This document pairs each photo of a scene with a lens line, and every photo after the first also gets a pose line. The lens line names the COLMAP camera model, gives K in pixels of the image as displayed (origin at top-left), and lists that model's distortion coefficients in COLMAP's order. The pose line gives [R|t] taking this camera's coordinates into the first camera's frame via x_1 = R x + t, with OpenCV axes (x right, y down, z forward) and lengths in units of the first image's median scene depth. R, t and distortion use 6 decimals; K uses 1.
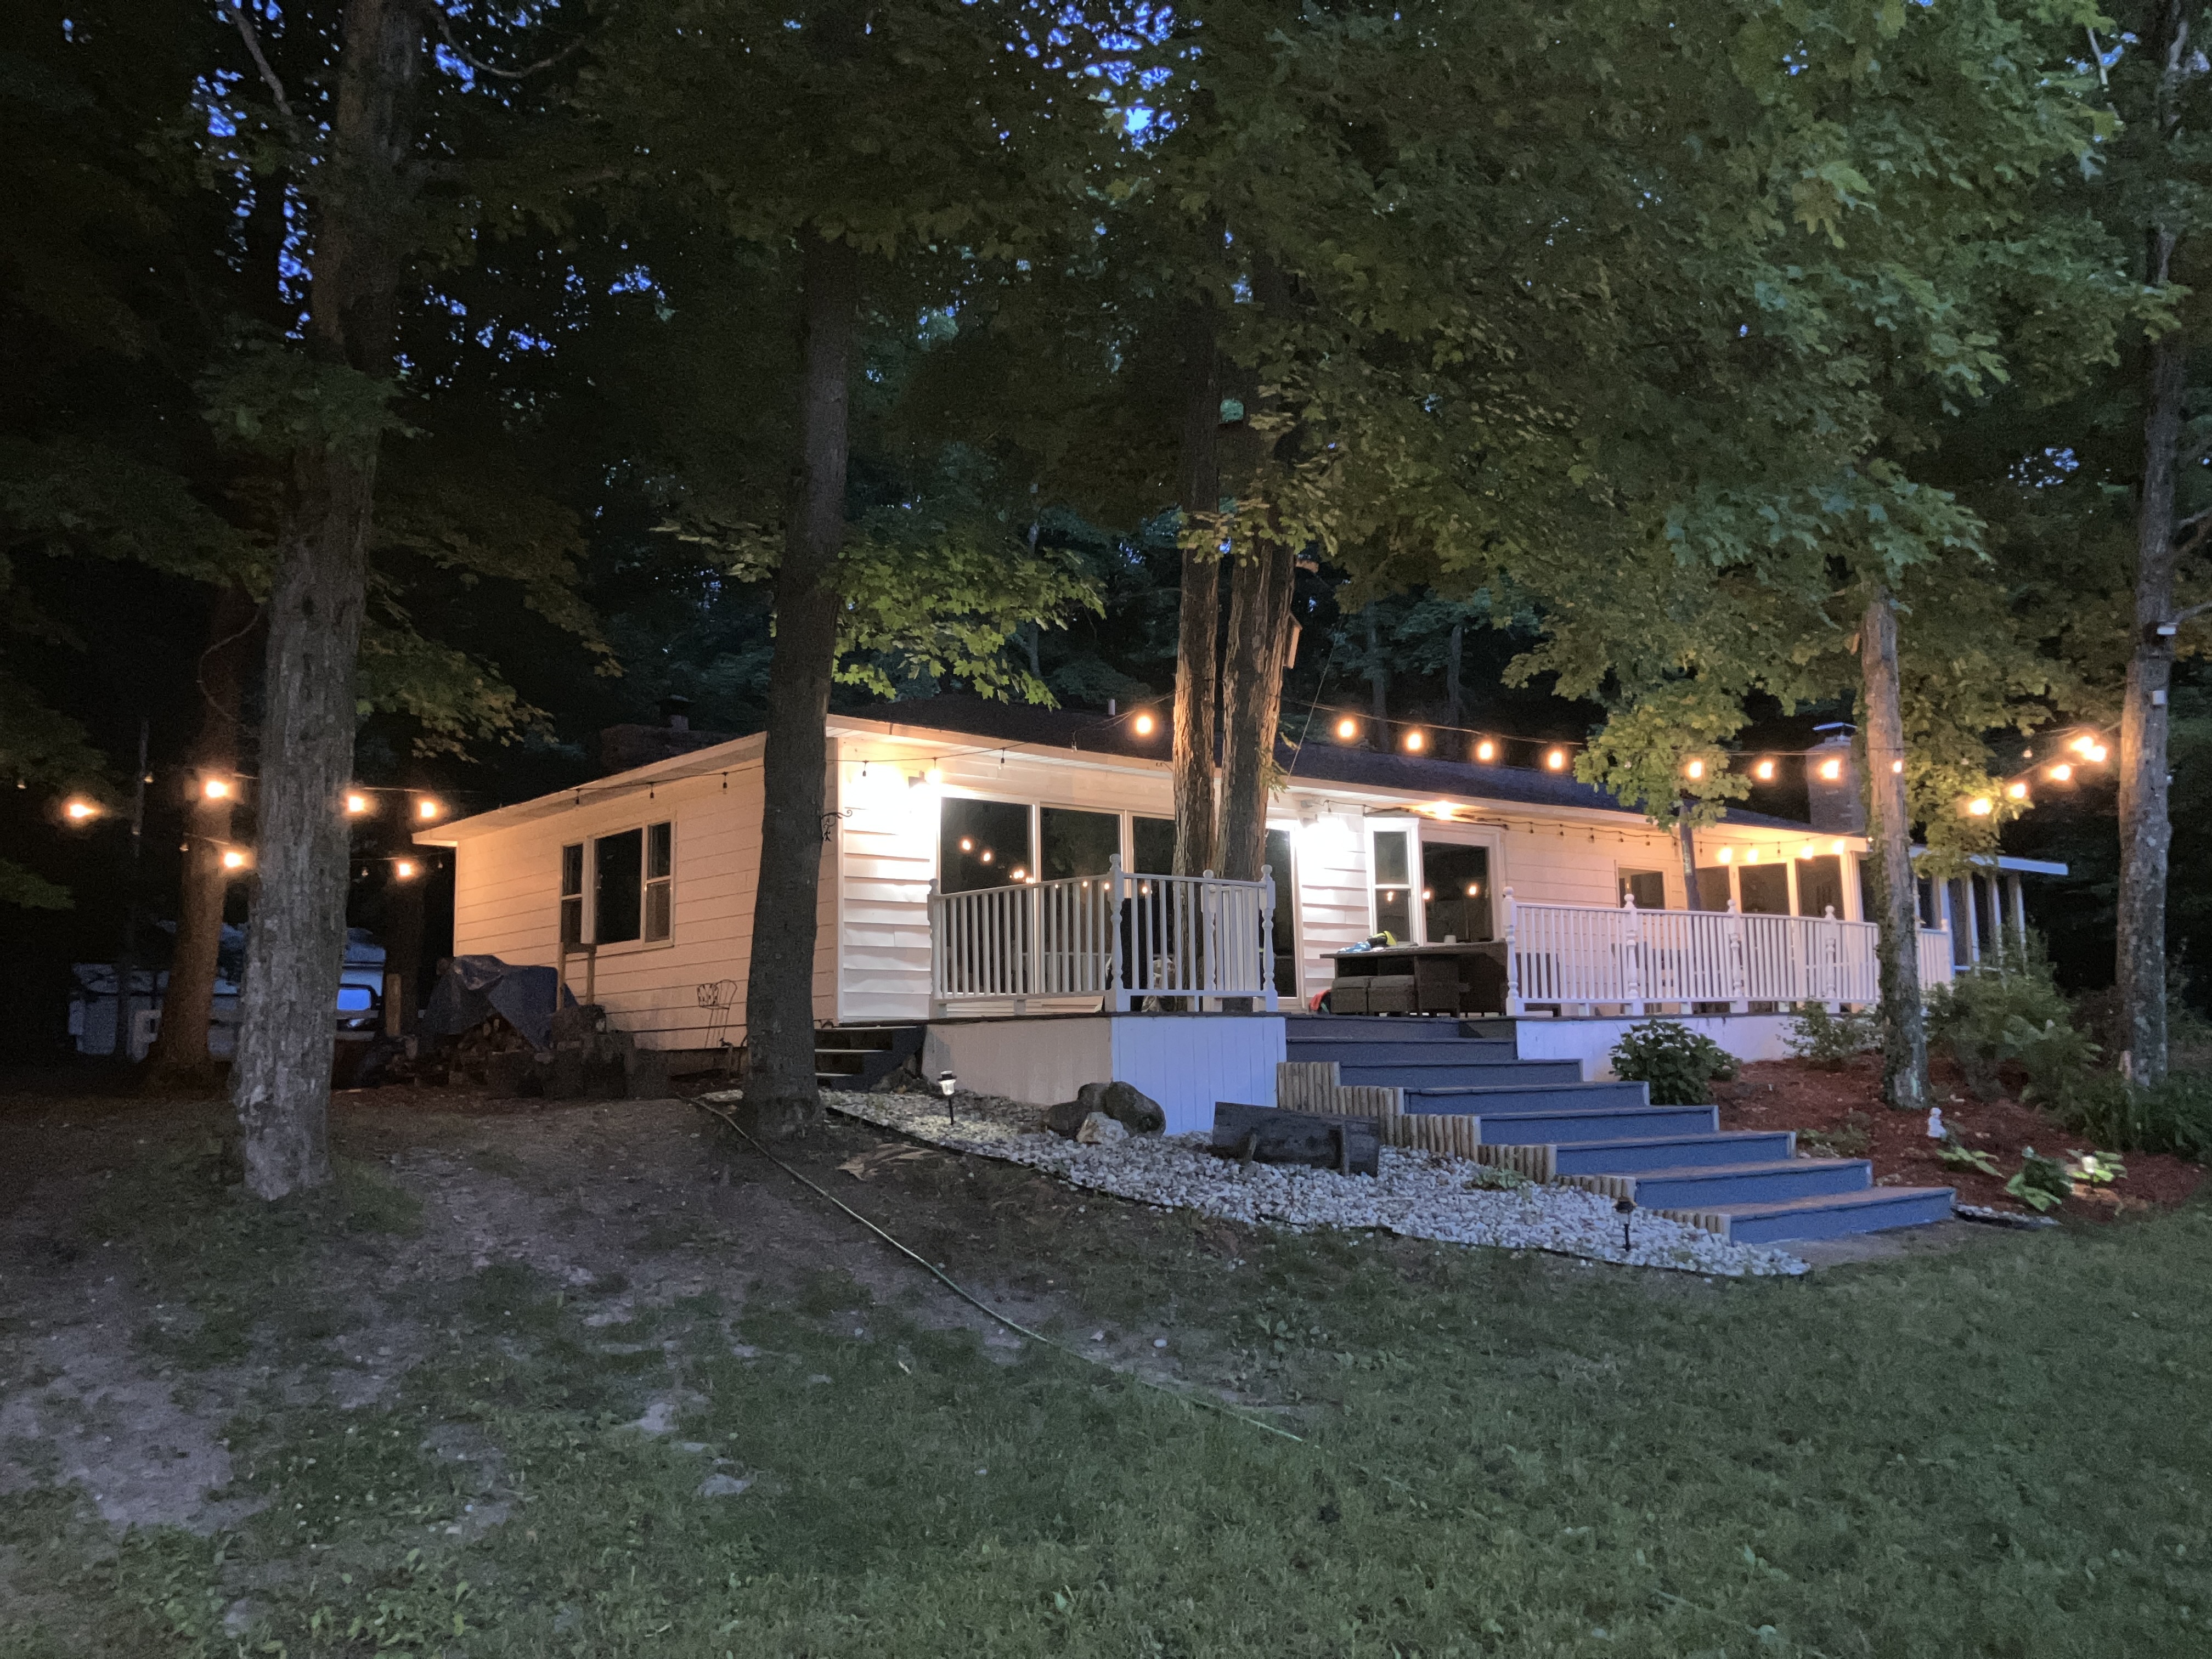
lens RADIAL K [[1850.2, 0, 1106.0], [0, 1850.2, 829.5], [0, 0, 1]] dist [0.000564, 0.010457]
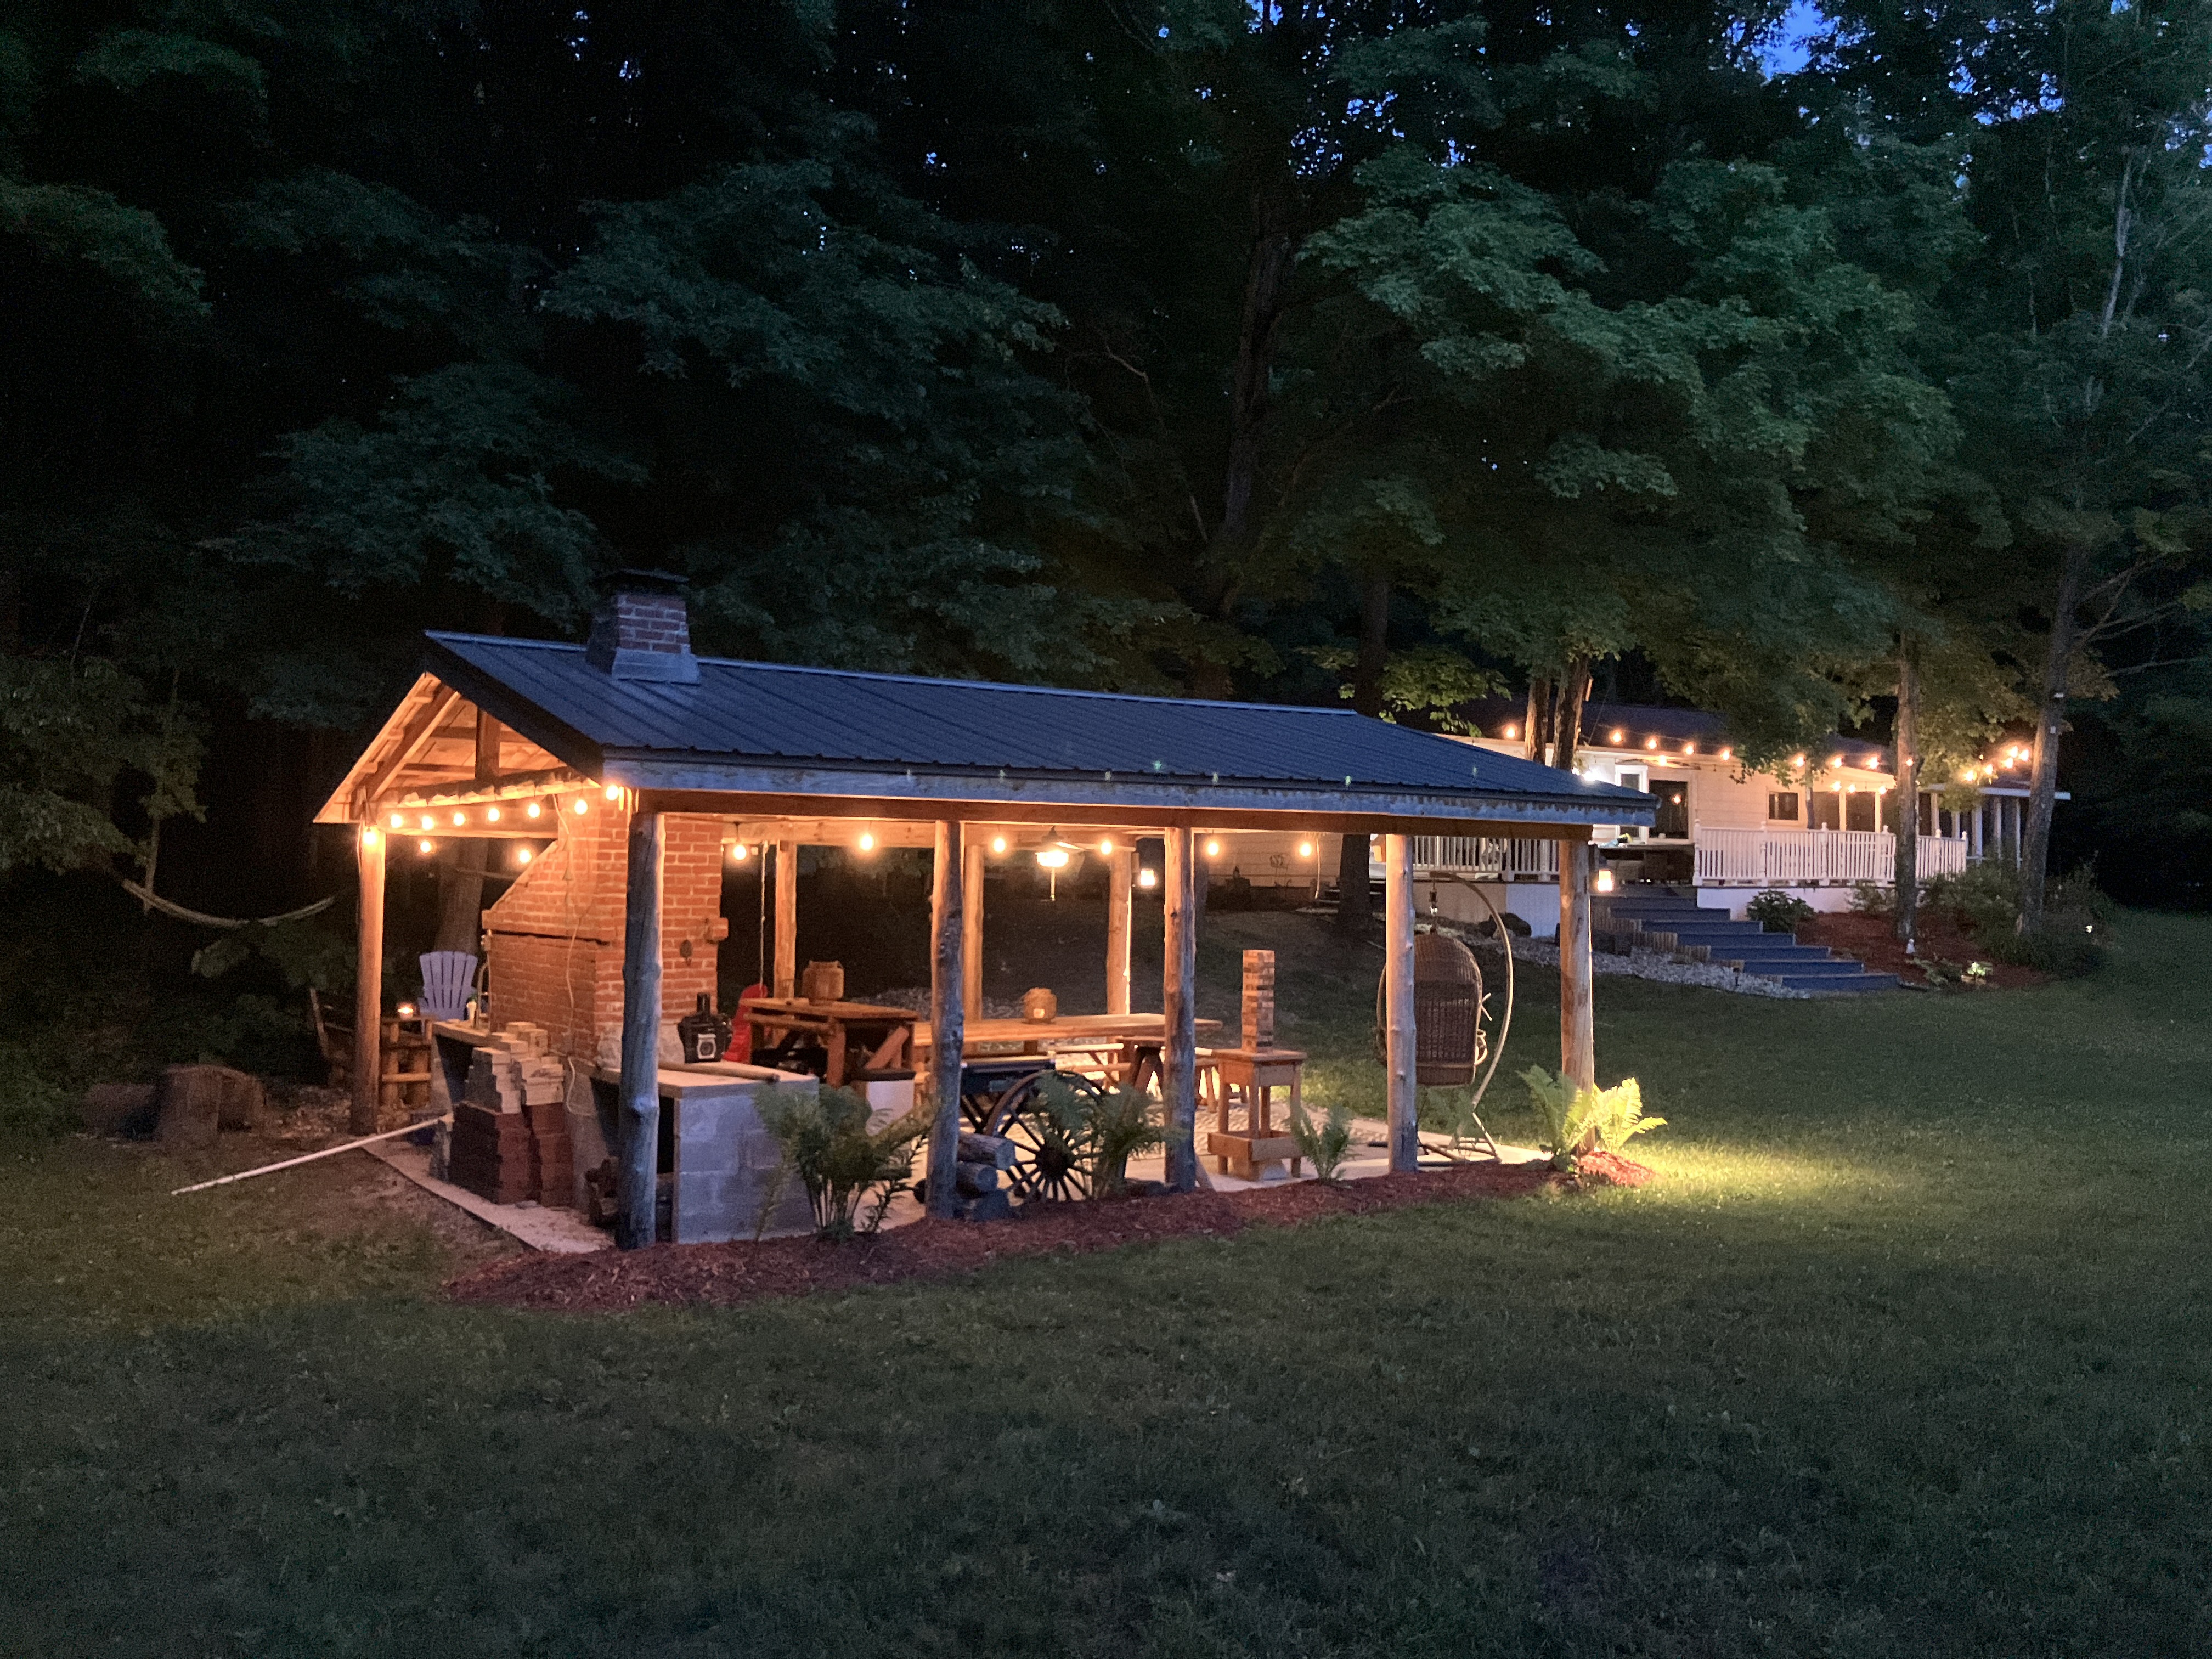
lens RADIAL K [[1850.2, 0, 1106.0], [0, 1850.2, 829.5], [0, 0, 1]] dist [0.000564, 0.010457]
pose [[0.994635, 0.028184, -0.099532, -0.204921], [-0.018733, 0.995335, 0.094641, -0.130240], [0.101735, -0.092269, 0.990523, -0.983846]]
